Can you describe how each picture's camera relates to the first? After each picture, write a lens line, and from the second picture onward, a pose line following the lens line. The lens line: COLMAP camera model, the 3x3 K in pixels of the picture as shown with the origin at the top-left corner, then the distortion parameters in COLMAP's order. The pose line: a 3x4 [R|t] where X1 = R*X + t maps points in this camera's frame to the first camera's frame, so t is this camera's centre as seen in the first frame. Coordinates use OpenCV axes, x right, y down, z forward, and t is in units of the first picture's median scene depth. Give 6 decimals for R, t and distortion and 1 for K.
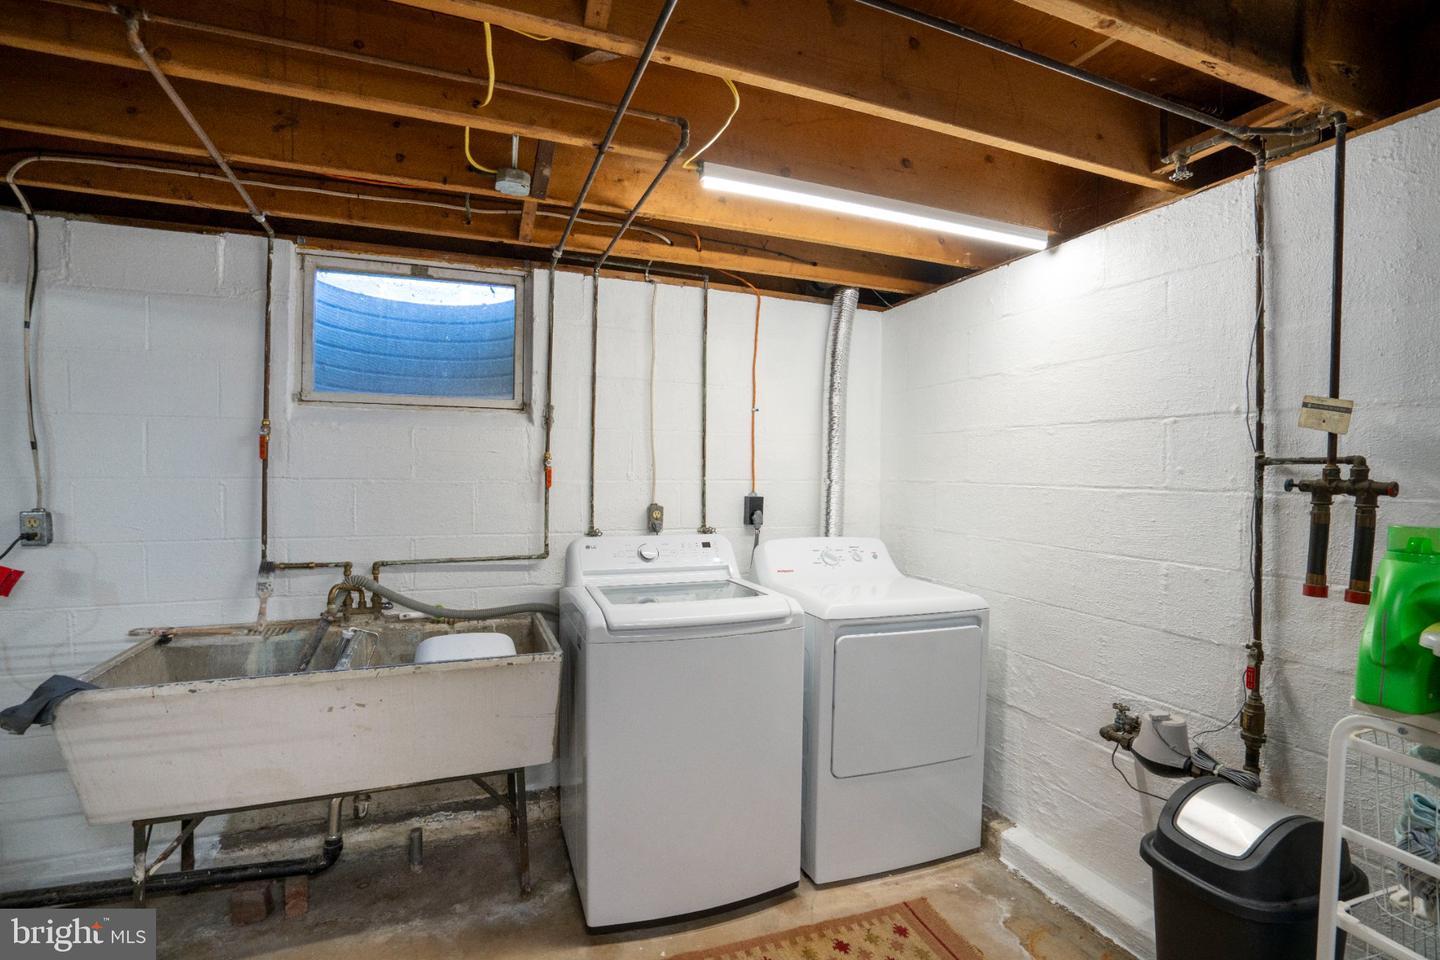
lens RADIAL K [[666.0, 0, 713.1], [0, 666.0, 480.8], [0, 0, 1]] dist [-0.016857, -0.000158]
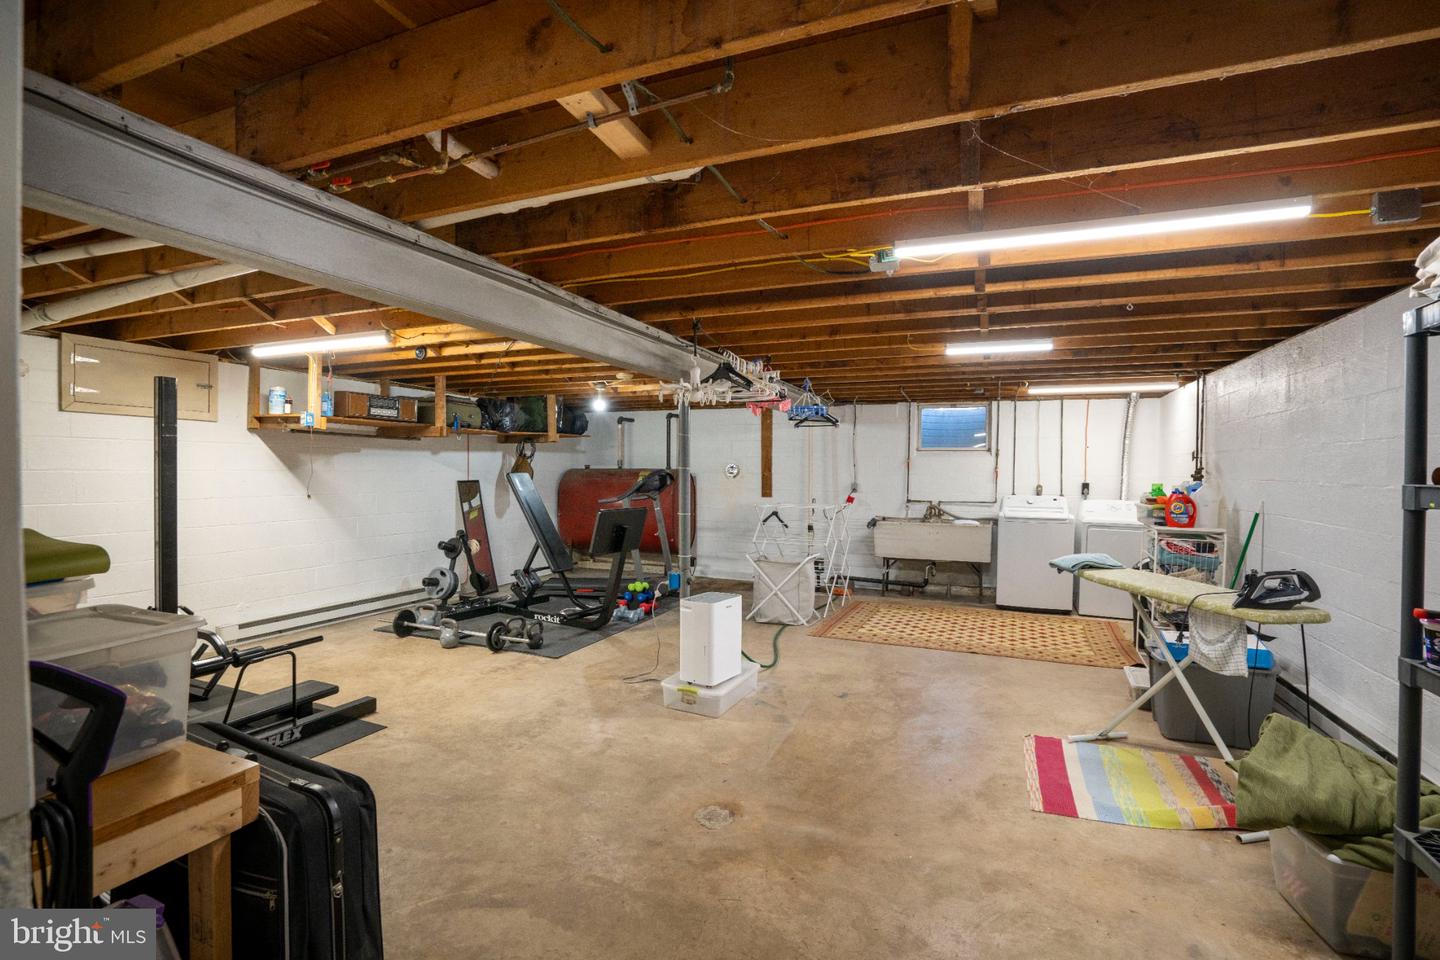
lens RADIAL K [[666.0, 0, 720.0], [0, 666.0, 480.2], [0, 0, 1]] dist [-0.016857, -0.000158]
pose [[0.716243, 0.007292, -0.697813, 0.969927], [-0.007815, 0.999967, 0.002427, 0.023432], [0.697807, 0.003715, 0.716276, -2.034500]]
